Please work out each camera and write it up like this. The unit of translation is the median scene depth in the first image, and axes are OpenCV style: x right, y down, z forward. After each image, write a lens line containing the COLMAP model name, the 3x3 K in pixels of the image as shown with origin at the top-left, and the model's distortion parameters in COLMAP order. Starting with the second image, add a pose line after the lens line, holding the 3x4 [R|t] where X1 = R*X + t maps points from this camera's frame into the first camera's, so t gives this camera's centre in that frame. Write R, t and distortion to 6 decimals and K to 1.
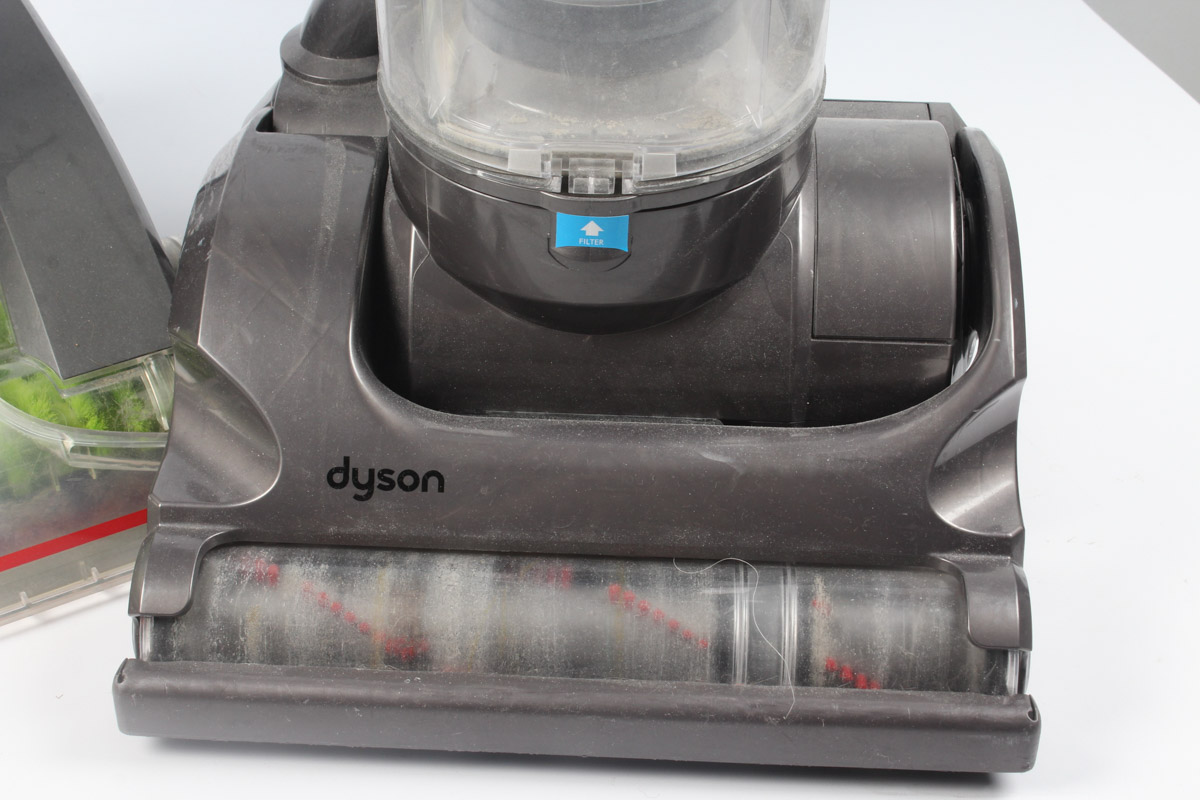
lens RADIAL K [[2064.5, 0, 602.0], [0, 2064.5, 395.2], [0, 0, 1]] dist [-0.001637, 0.000000]
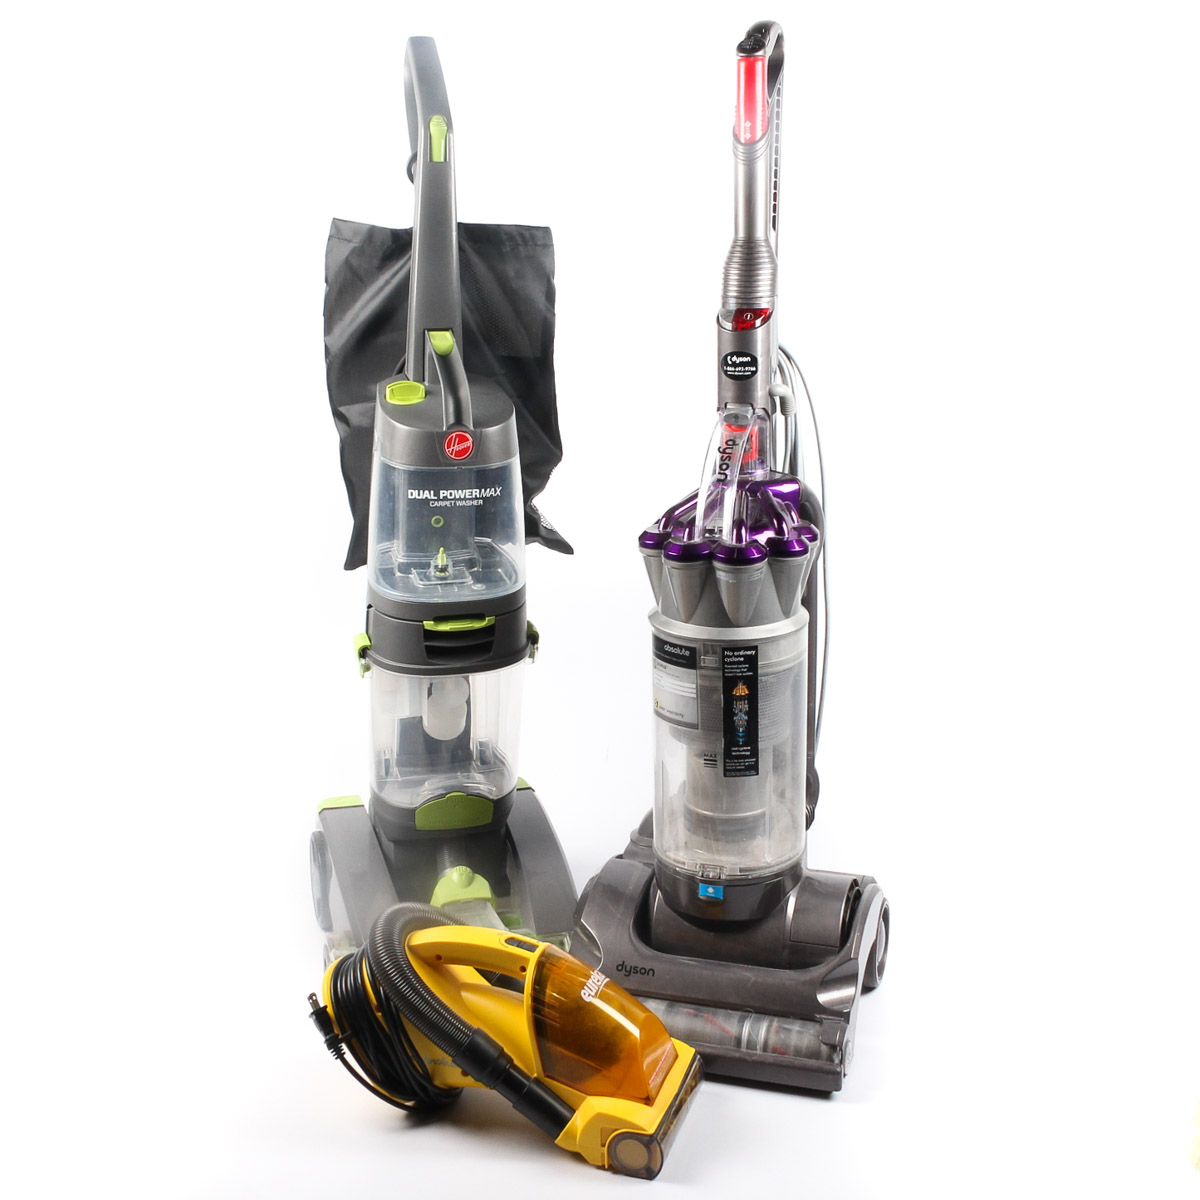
lens RADIAL K [[1712.8, 0, 570.2], [0, 1712.8, 563.2], [0, 0, 1]] dist [-0.003709, 0.000000]
pose [[0.960556, 0.042393, -0.274837, 0.455433], [-0.145787, 0.918379, -0.367866, 0.422366], [0.236809, 0.393423, 0.888335, -1.431034]]
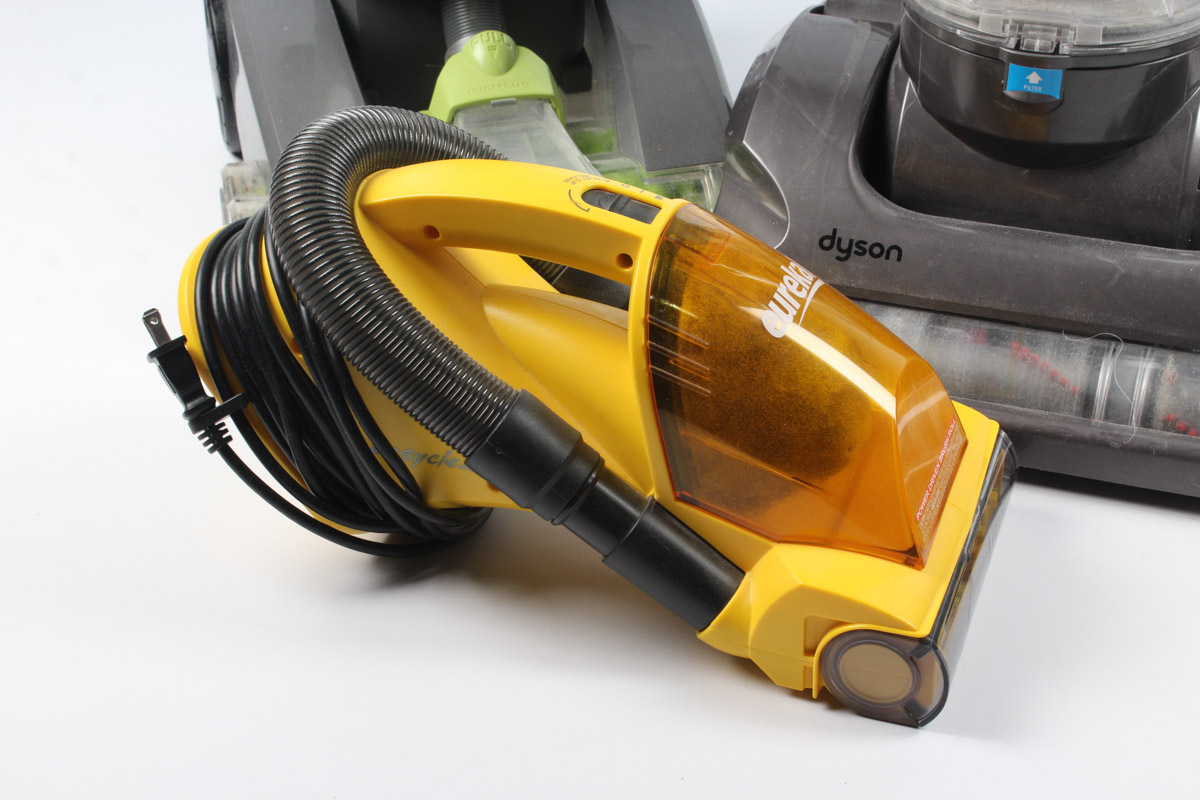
lens RADIAL K [[2064.5, 0, 577.4], [0, 2064.5, 394.5], [0, 0, 1]] dist [-0.001637, 0.000000]
pose [[0.950176, 0.135198, -0.280868, 0.117568], [-0.151233, 0.987838, -0.036120, 0.217412], [0.272568, 0.076797, 0.959067, -0.374647]]
